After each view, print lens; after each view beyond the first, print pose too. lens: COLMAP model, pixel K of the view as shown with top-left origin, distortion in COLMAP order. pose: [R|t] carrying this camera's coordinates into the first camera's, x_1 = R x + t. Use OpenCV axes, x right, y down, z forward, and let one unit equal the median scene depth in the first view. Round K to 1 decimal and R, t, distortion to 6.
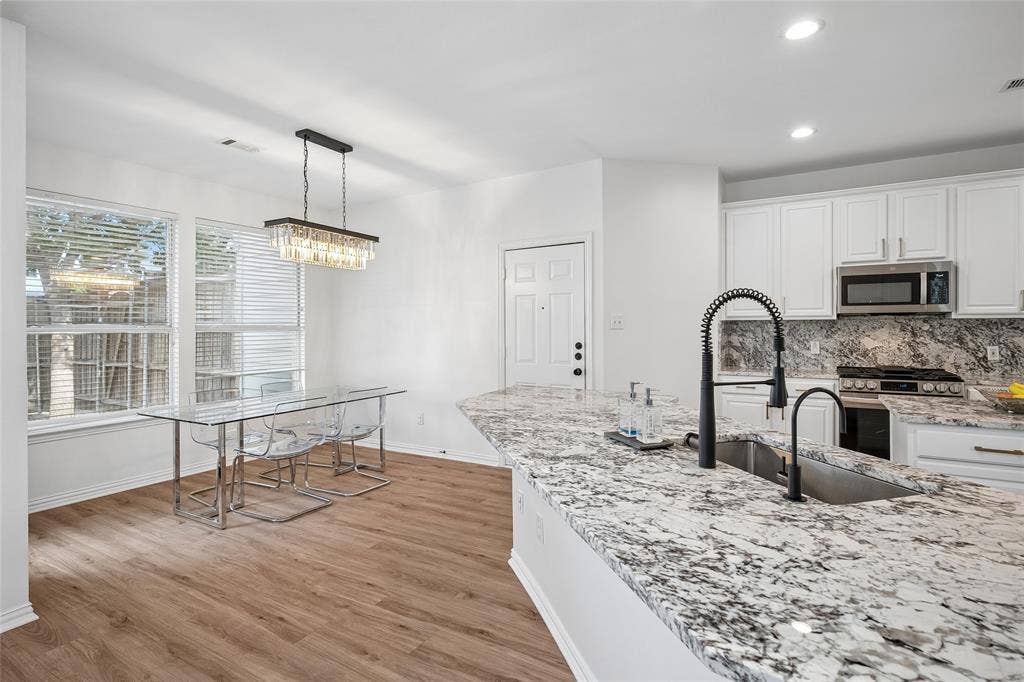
lens RADIAL K [[514.8, 0, 510.0], [0, 514.8, 325.0], [0, 0, 1]] dist [-0.001425, 0.000634]
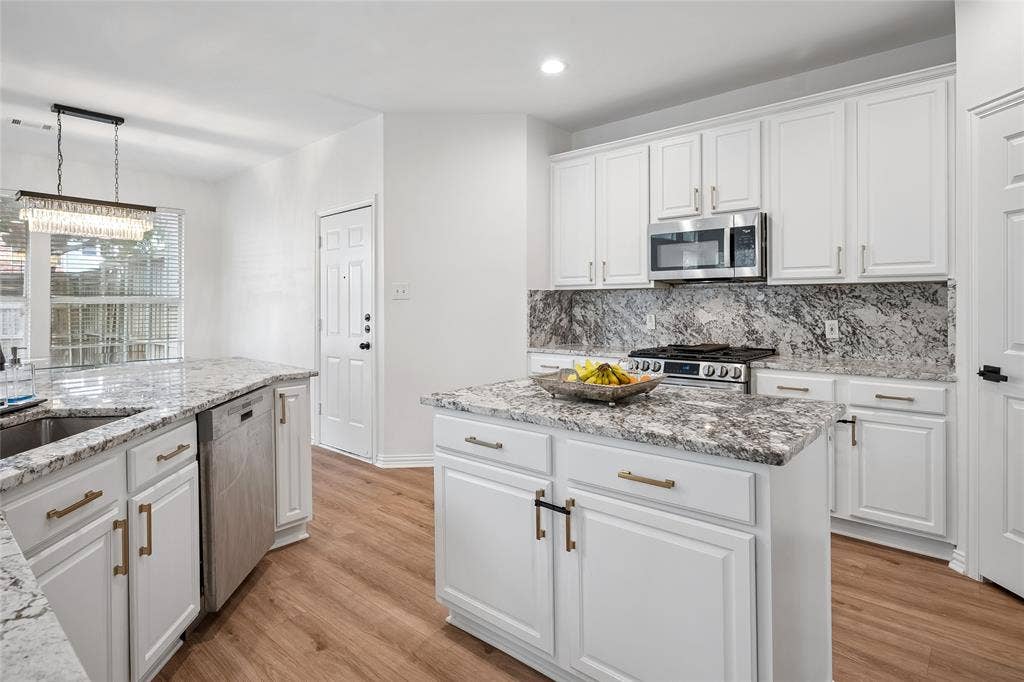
lens RADIAL K [[545.5, 0, 509.9], [0, 545.5, 300.3], [0, 0, 1]] dist [0.000462, 0.000356]
pose [[0.980833, -0.000661, -0.194847, 0.597669], [-0.000342, 0.999987, -0.005113, 0.014786], [0.194848, 0.005082, 0.980820, 0.092200]]
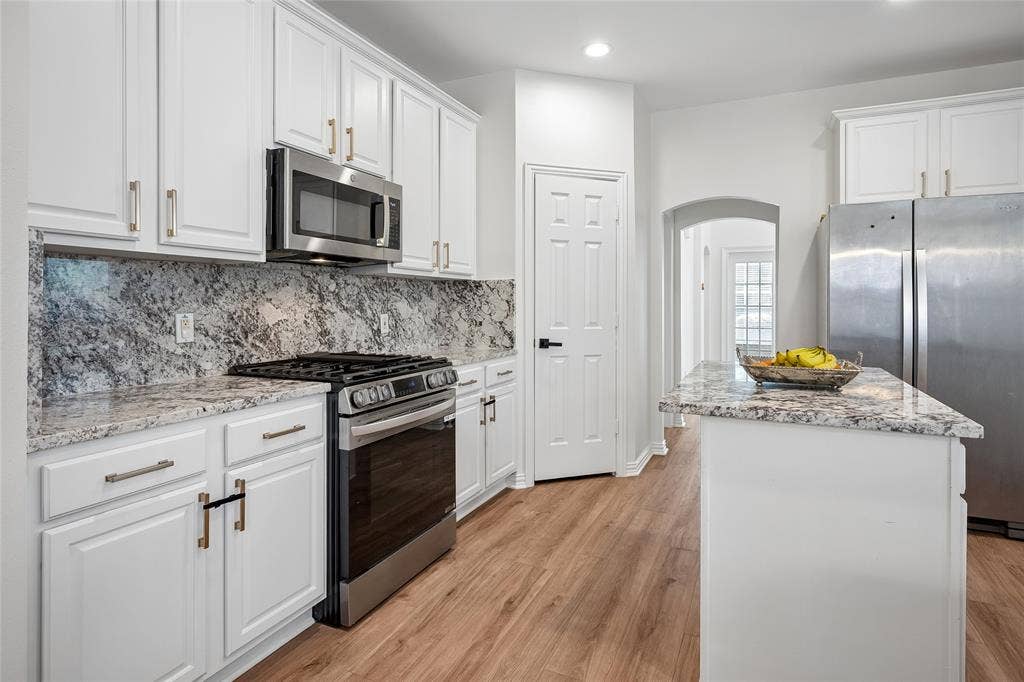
lens RADIAL K [[545.5, 0, 509.9], [0, 545.5, 300.3], [0, 0, 1]] dist [0.000462, 0.000356]
pose [[-0.097551, 0.010962, 0.995170, 0.135462], [-0.001811, 0.999936, -0.011192, 0.028612], [-0.995229, -0.002894, -0.097525, 0.860966]]
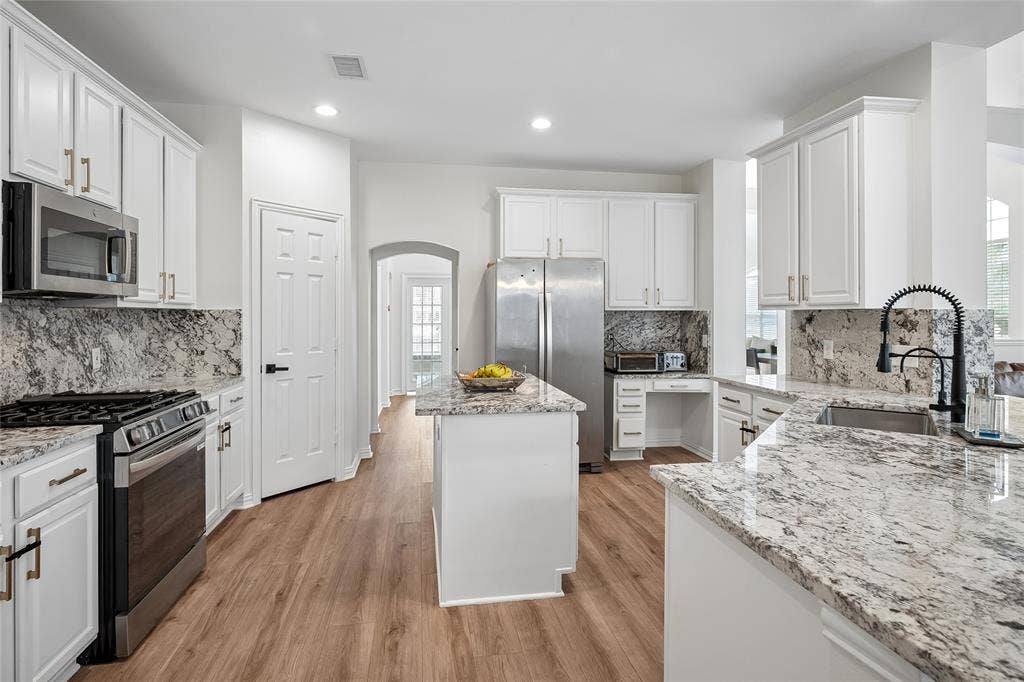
lens RADIAL K [[545.3, 0, 512.4], [0, 545.3, 311.8], [0, 0, 1]] dist [0.002411, 0.001995]
pose [[-0.647381, 0.010988, 0.762087, 0.019893], [0.004124, 0.999932, -0.010913, 0.002720], [-0.762155, -0.003922, -0.647383, 1.007057]]
